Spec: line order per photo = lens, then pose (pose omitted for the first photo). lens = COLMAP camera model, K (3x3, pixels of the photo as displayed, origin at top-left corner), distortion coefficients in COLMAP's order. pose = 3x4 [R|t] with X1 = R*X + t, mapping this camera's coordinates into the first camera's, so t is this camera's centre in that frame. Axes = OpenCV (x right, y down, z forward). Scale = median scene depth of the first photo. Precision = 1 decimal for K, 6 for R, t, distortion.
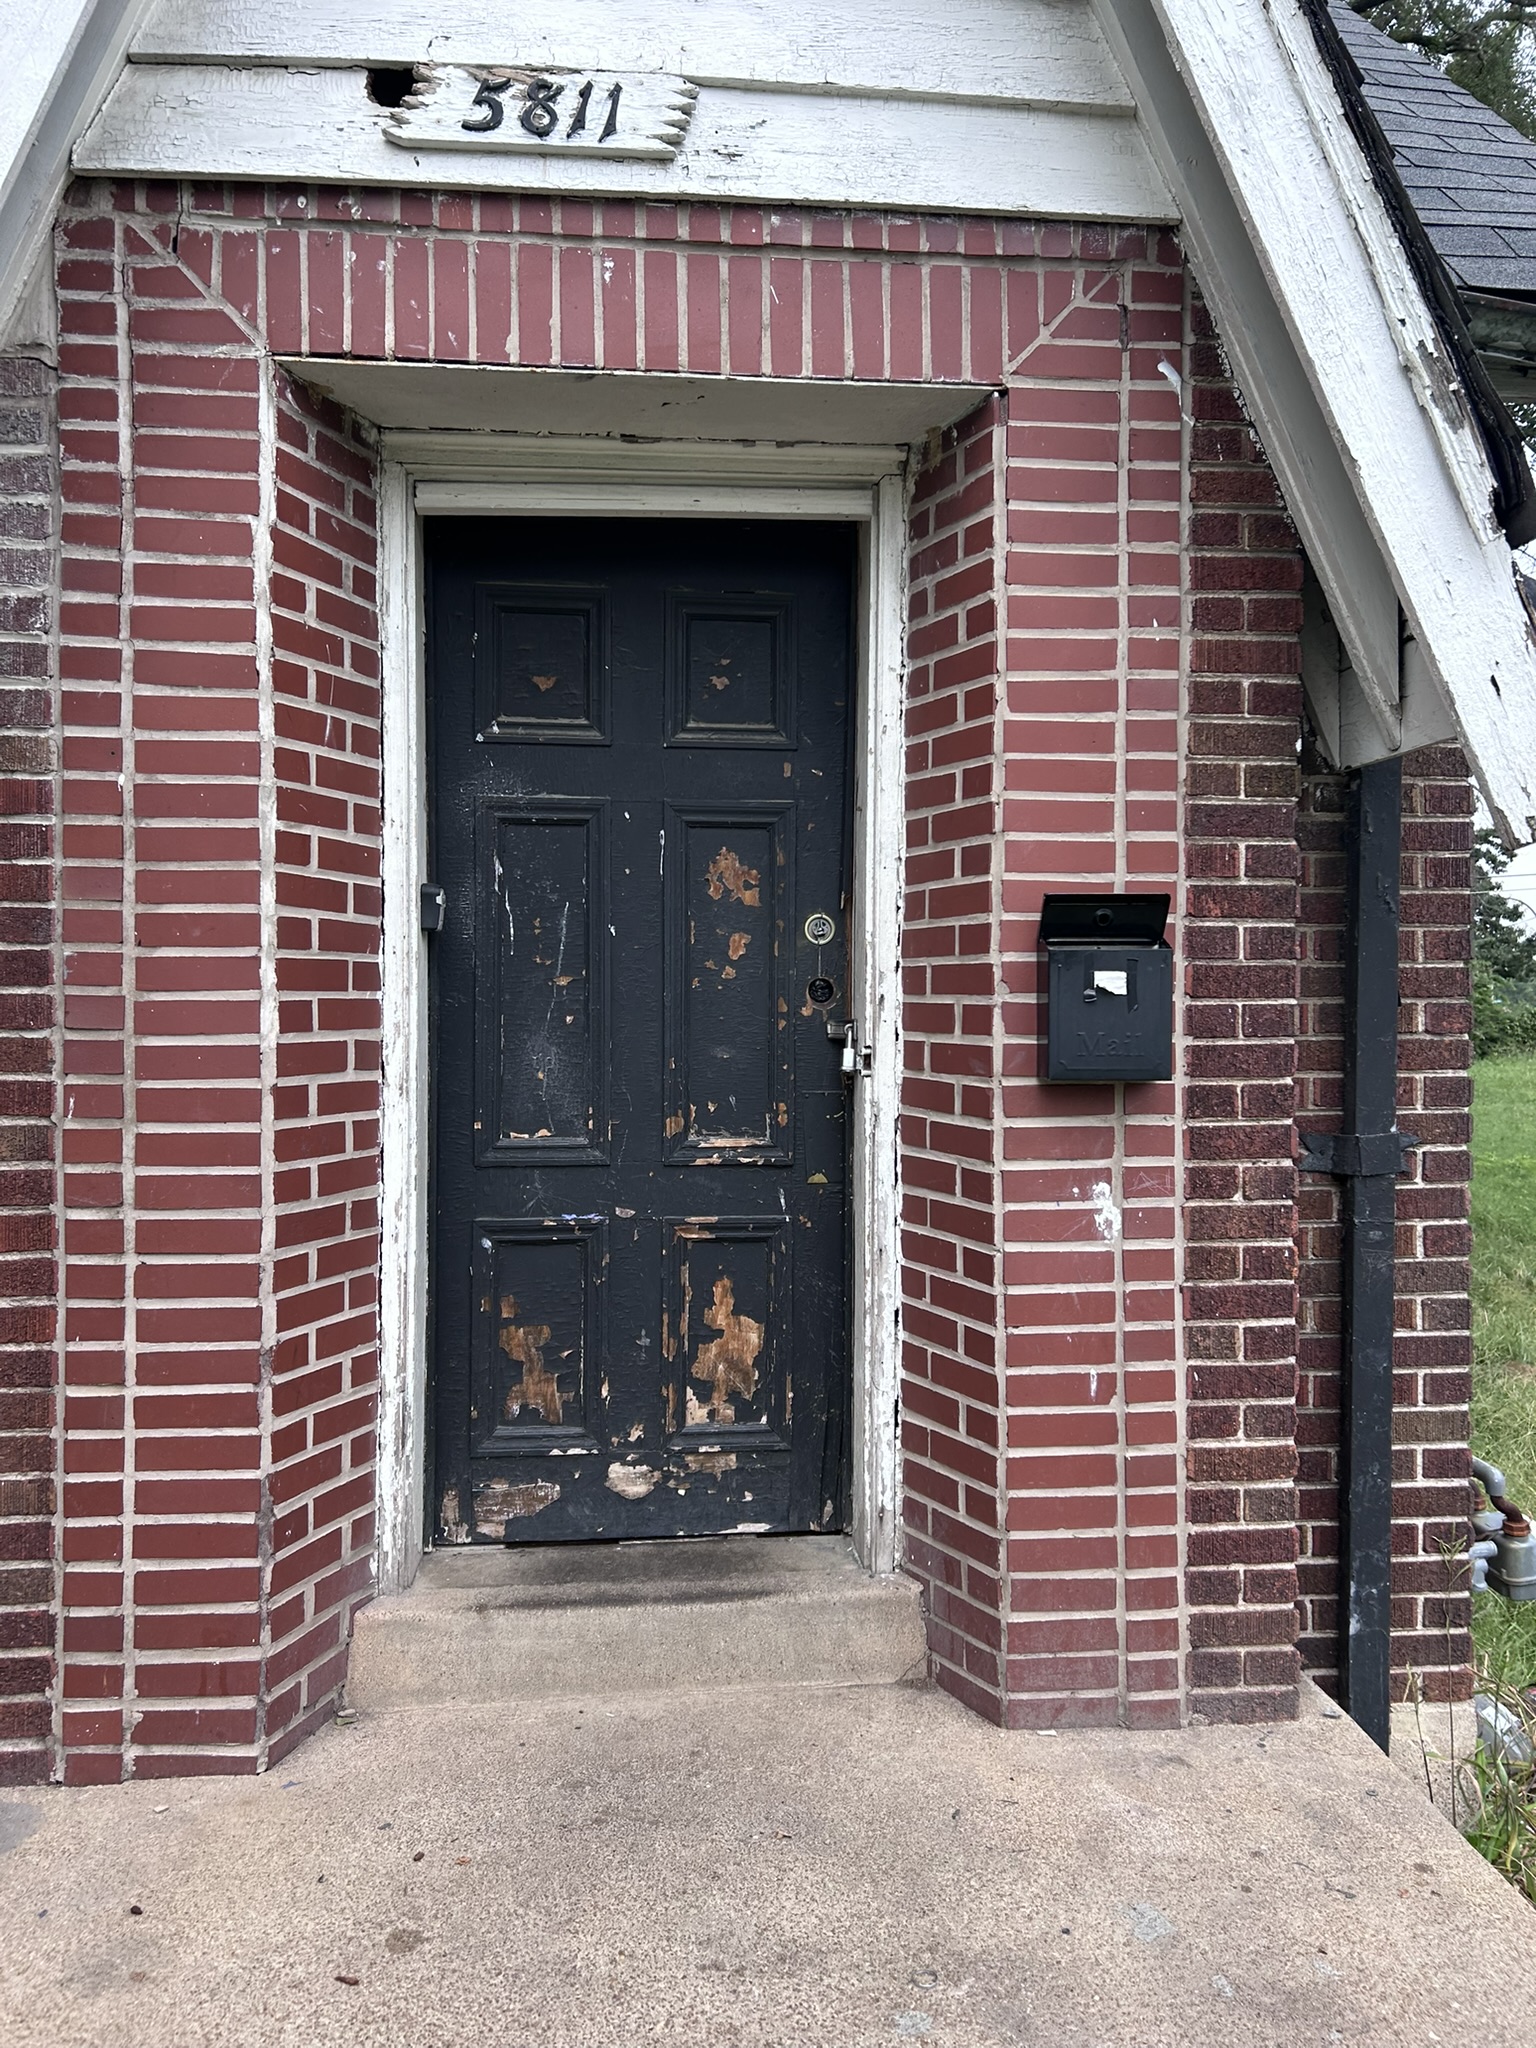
lens RADIAL K [[1541.8, 0, 766.3], [0, 1541.8, 1006.8], [0, 0, 1]] dist [0.053697, -0.051835]
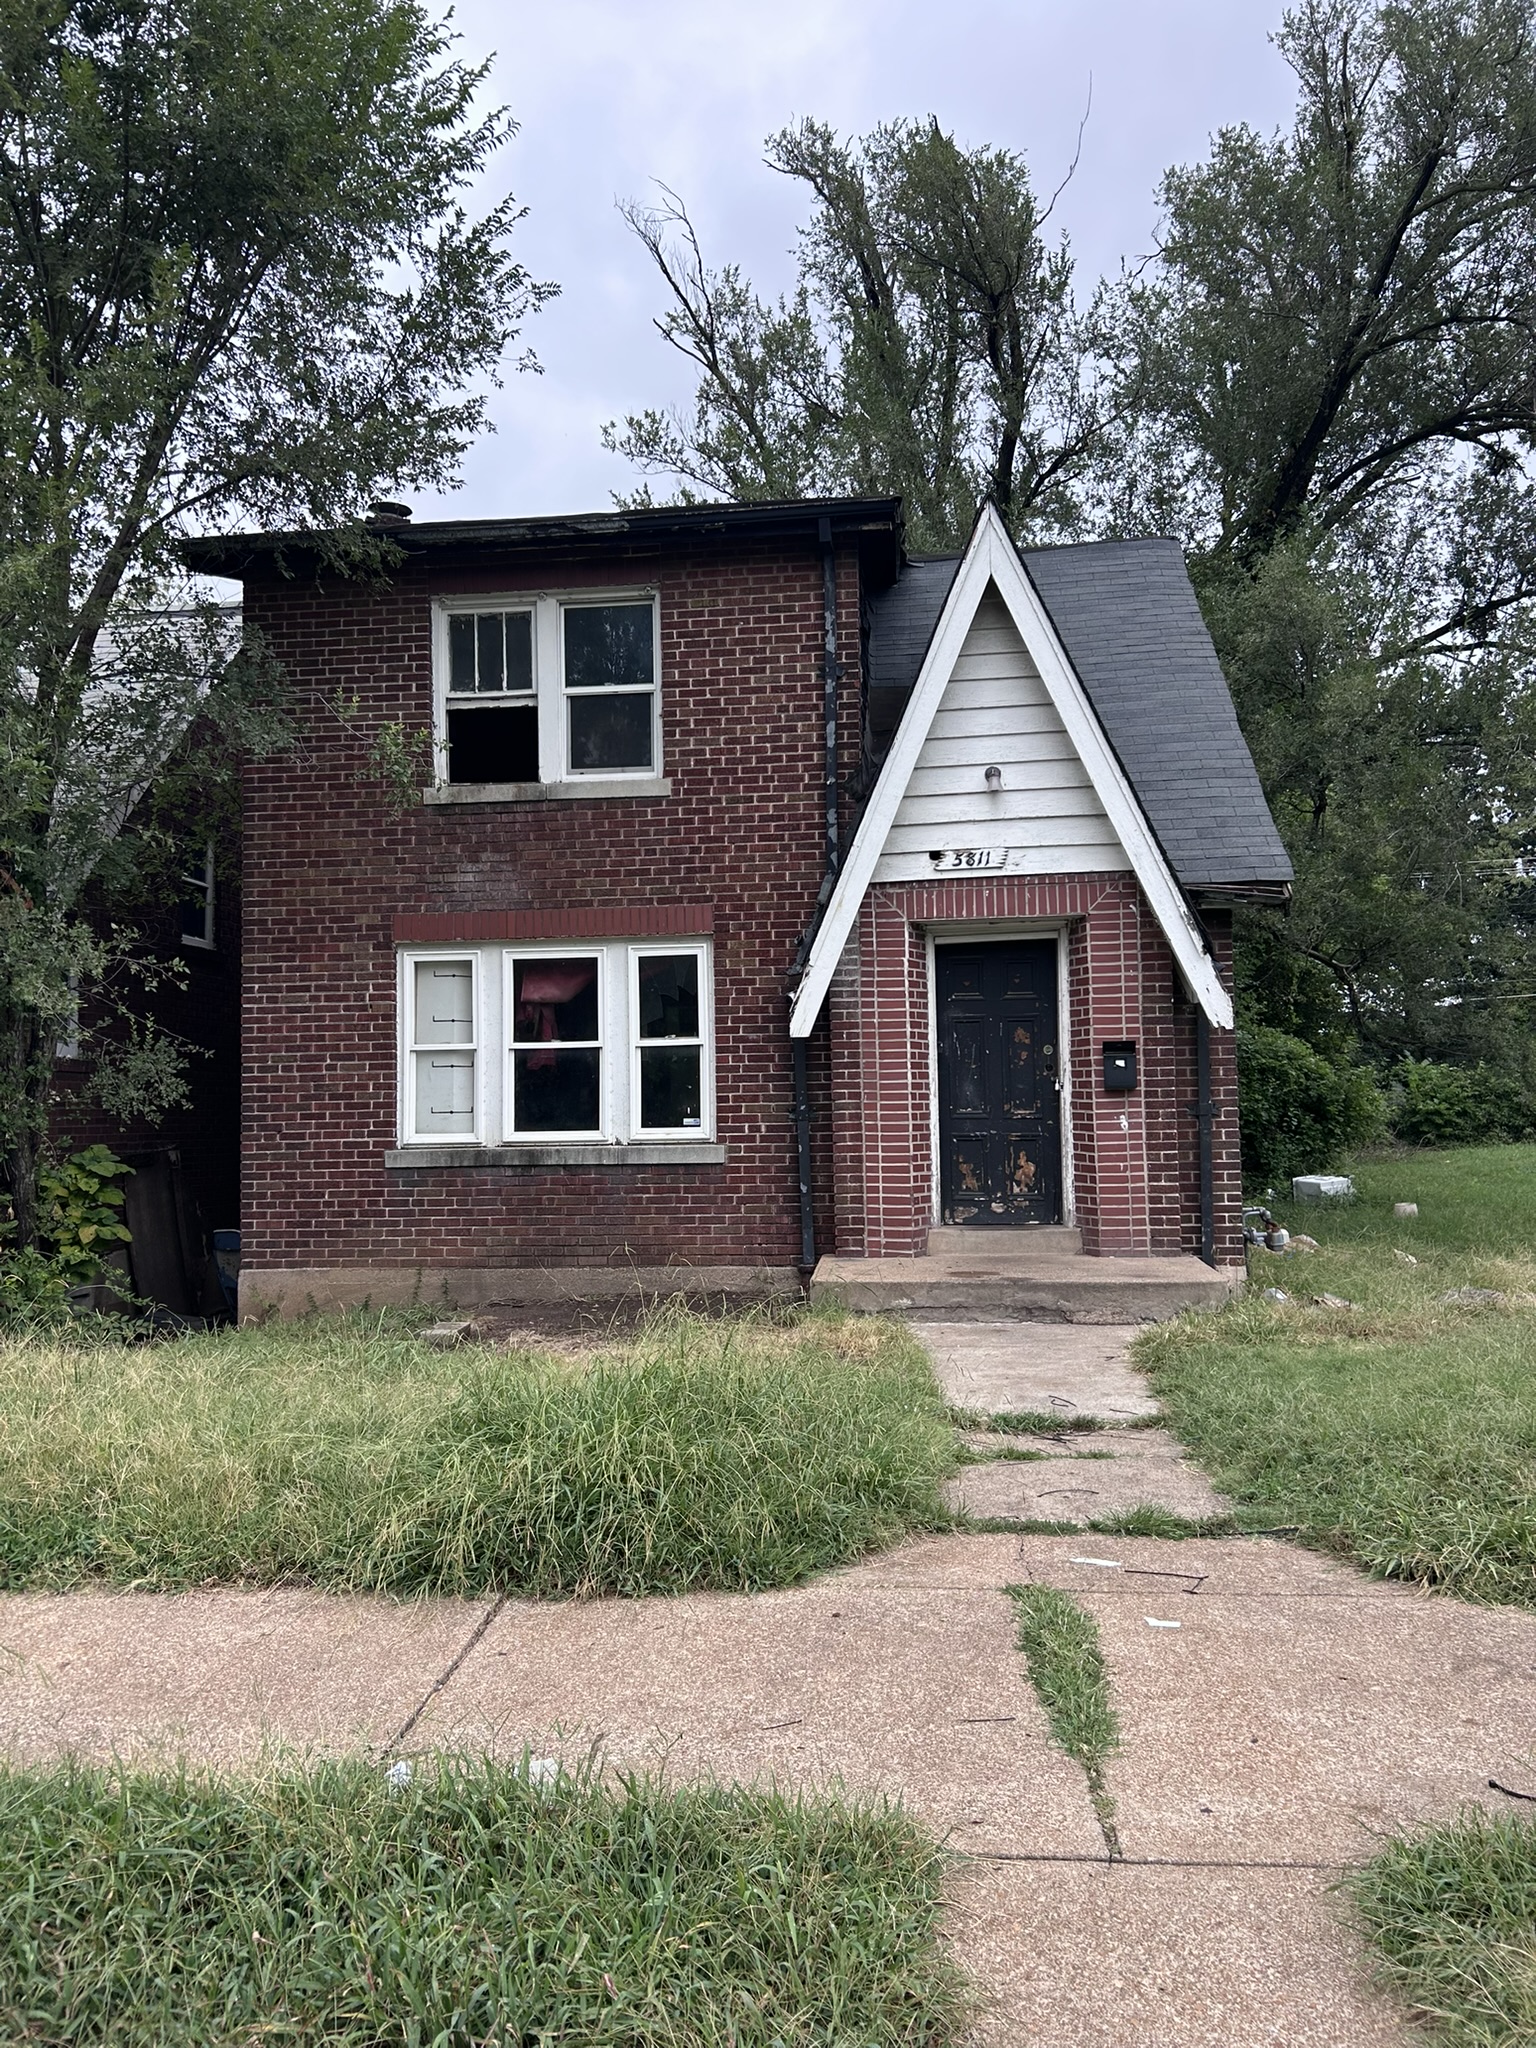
lens RADIAL K [[1541.8, 0, 721.4], [0, 1541.8, 1016.0], [0, 0, 1]] dist [0.053697, -0.051835]
pose [[0.976582, -0.029078, -0.213170, 0.072814], [0.016243, 0.997961, -0.061721, 0.091464], [0.214531, 0.056813, 0.975064, -3.091992]]
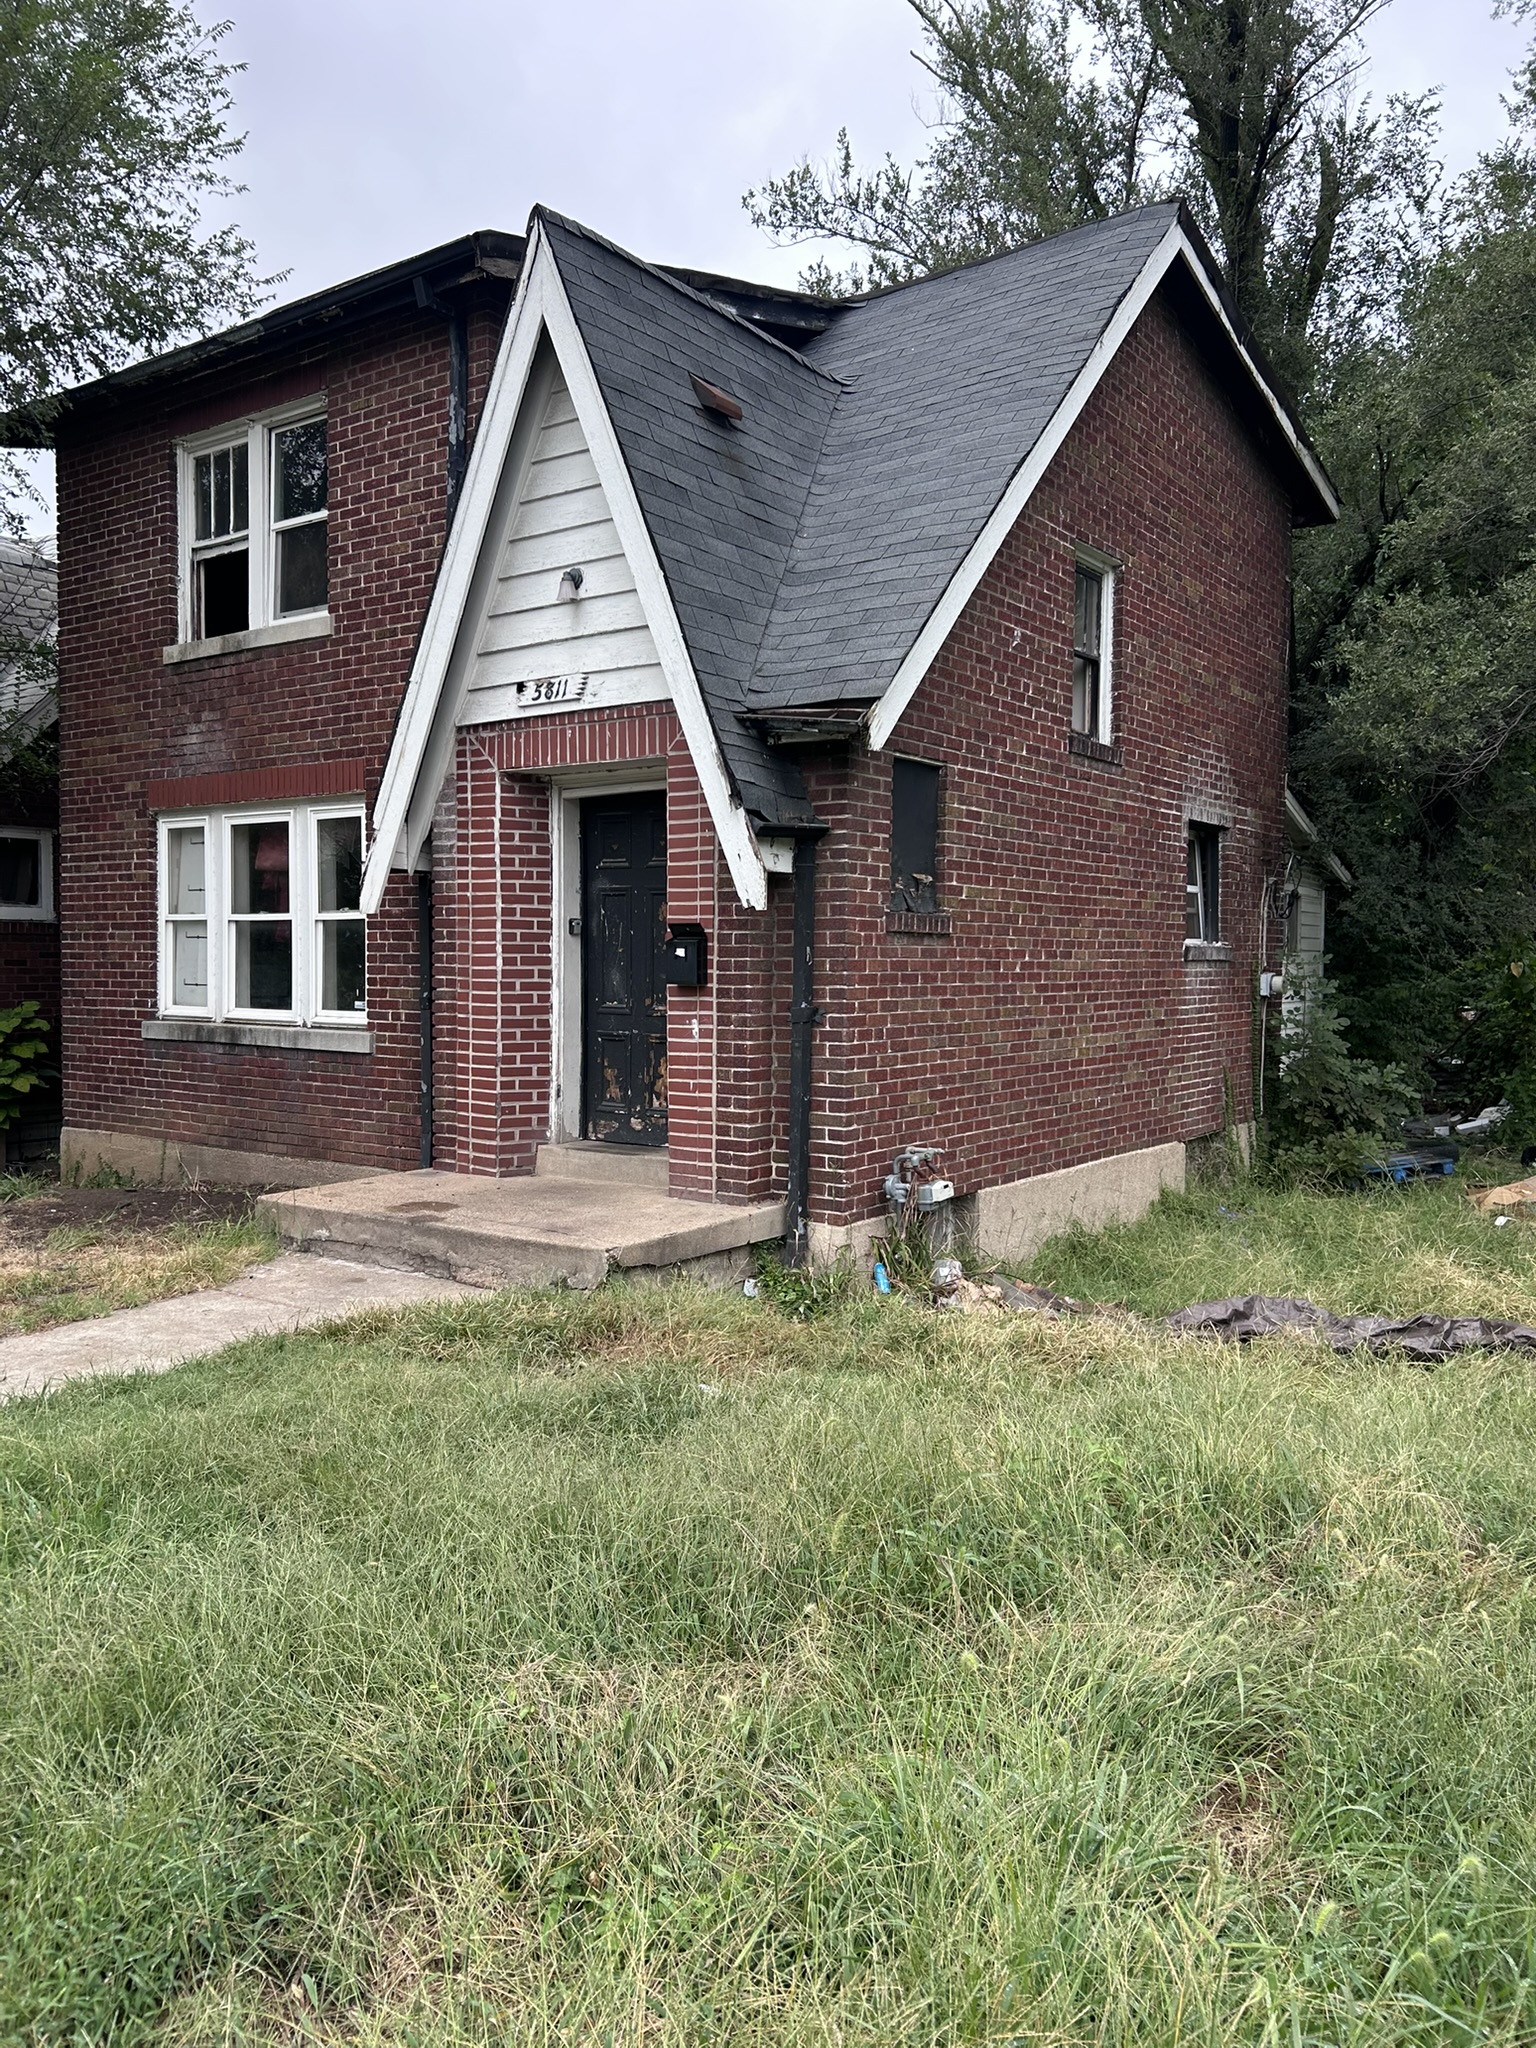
lens RADIAL K [[1541.8, 0, 761.4], [0, 1541.8, 1007.2], [0, 0, 1]] dist [0.053697, -0.051835]
pose [[0.749259, 0.026944, -0.661729, 2.346567], [-0.007425, 0.999451, 0.032288, -0.006032], [0.662235, -0.019279, 0.749048, -1.168379]]
